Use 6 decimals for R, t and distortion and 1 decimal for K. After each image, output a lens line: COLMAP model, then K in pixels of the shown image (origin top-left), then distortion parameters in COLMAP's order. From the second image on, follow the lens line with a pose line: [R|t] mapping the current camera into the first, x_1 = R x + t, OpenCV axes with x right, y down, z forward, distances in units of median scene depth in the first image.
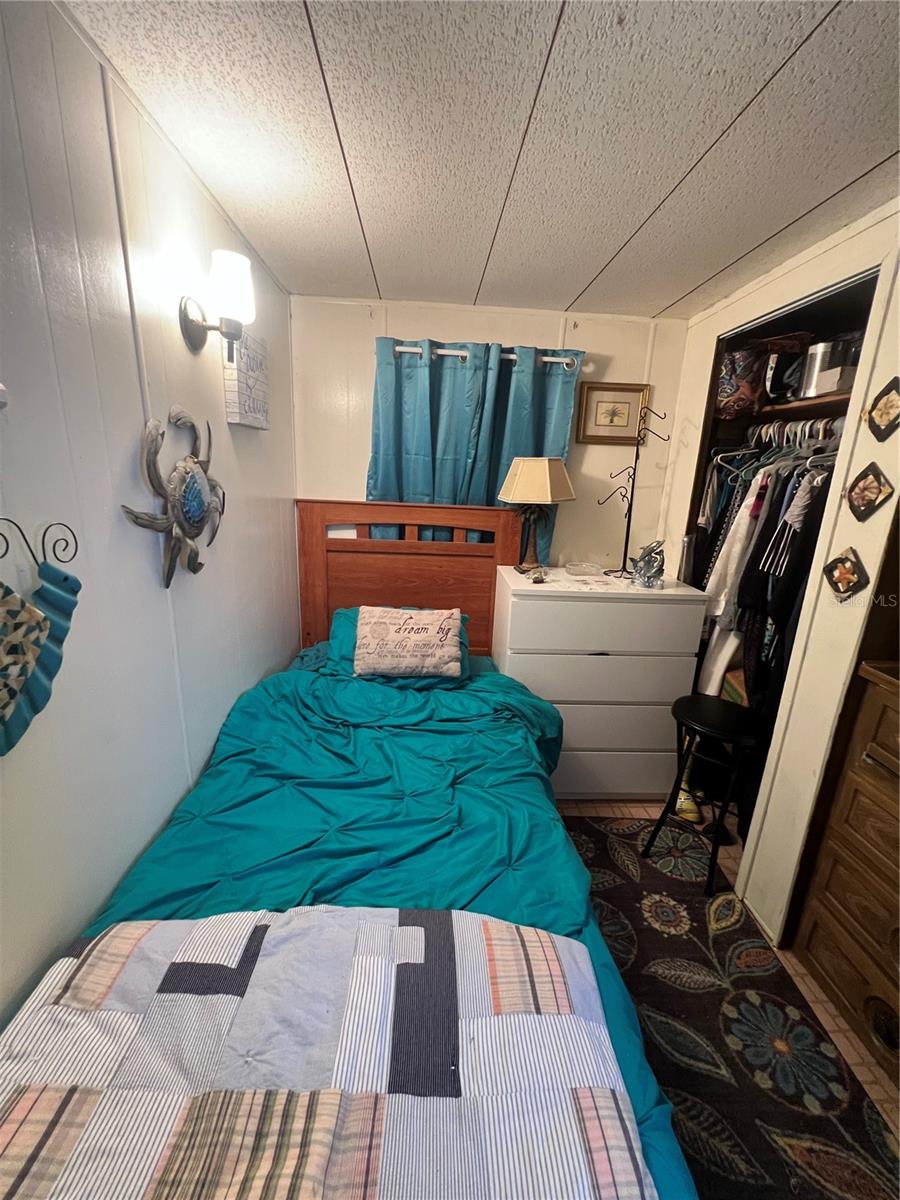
lens RADIAL K [[483.7, 0, 449.3], [0, 483.7, 600.2], [0, 0, 1]] dist [-0.003632, 0.001808]
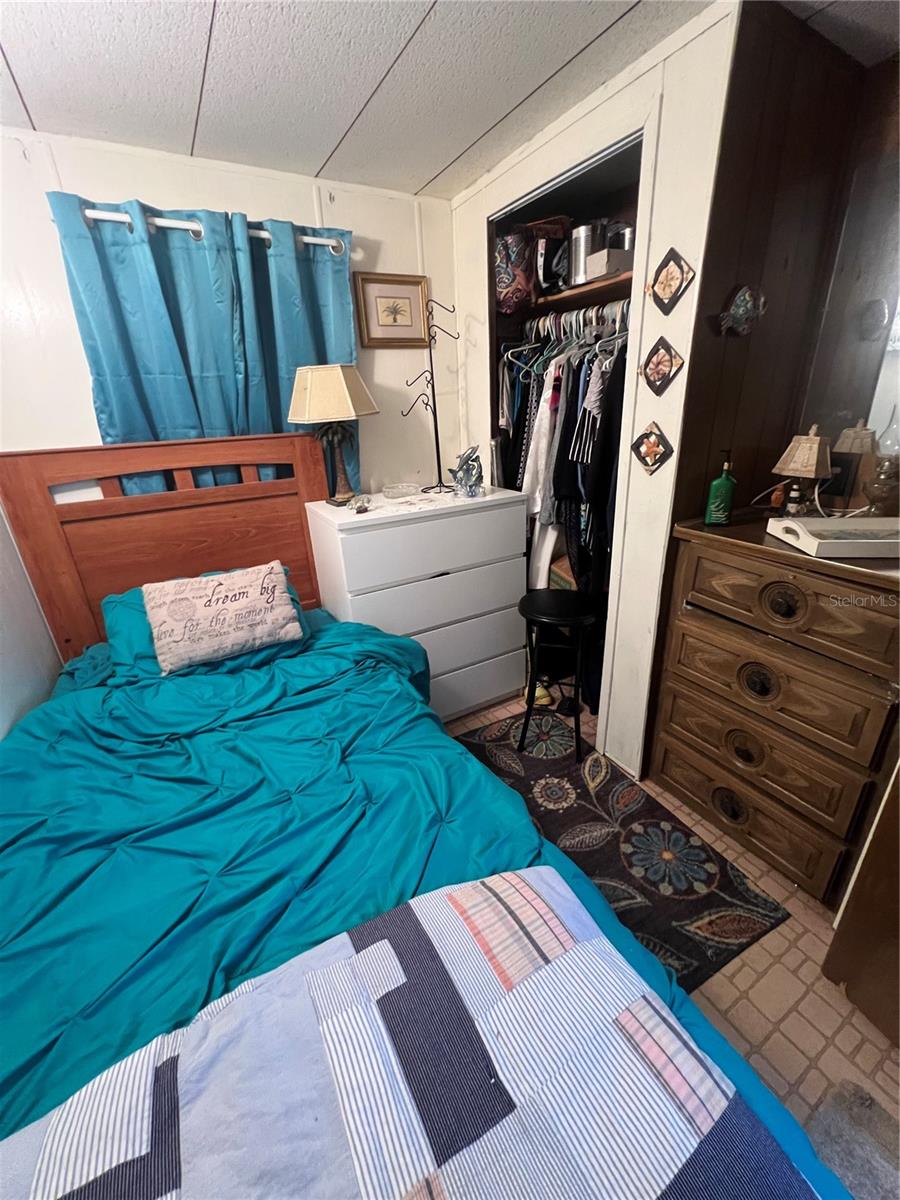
lens RADIAL K [[483.7, 0, 451.2], [0, 483.7, 601.4], [0, 0, 1]] dist [-0.003632, 0.001808]
pose [[0.884201, -0.249322, 0.395002, -0.075687], [0.197707, 0.965911, 0.167113, 0.007068], [-0.423203, -0.069667, 0.903353, 0.142452]]
